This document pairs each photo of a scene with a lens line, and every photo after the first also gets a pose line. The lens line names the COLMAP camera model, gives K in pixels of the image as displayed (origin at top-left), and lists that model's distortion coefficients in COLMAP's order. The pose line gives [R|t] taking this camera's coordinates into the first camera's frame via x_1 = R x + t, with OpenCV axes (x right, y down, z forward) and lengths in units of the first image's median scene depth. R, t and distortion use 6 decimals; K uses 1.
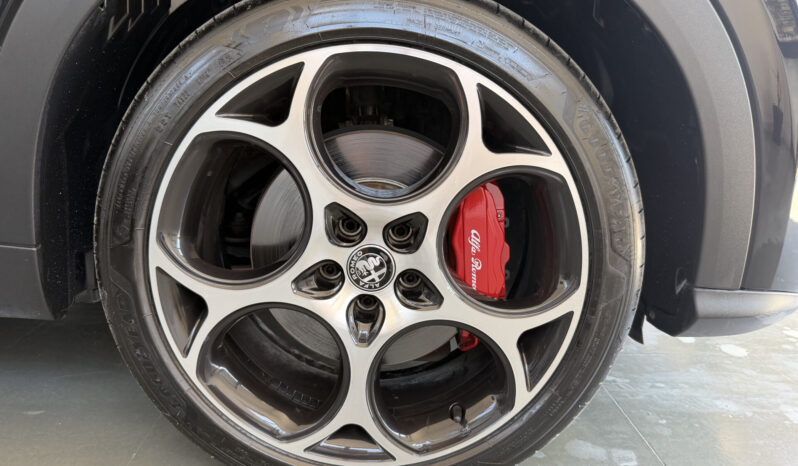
lens RADIAL K [[556.4, 0, 399.0], [0, 556.4, 233.0], [0, 0, 1]] dist [0.096884, -0.186997]
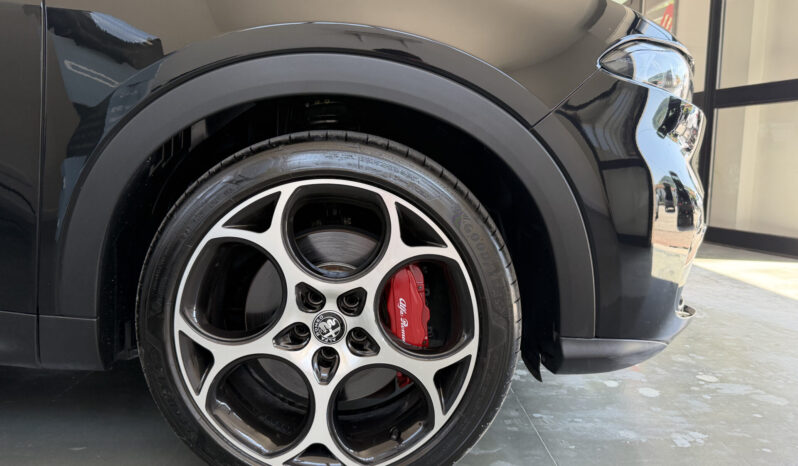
lens RADIAL K [[561.3, 0, 399.0], [0, 561.3, 233.0], [0, 0, 1]] dist [0.164225, -0.373923]
pose [[0.999648, -0.024458, -0.010305, 0.148442], [0.023207, 0.993907, -0.107750, -0.017078], [0.012877, 0.107473, 0.994125, -0.457112]]
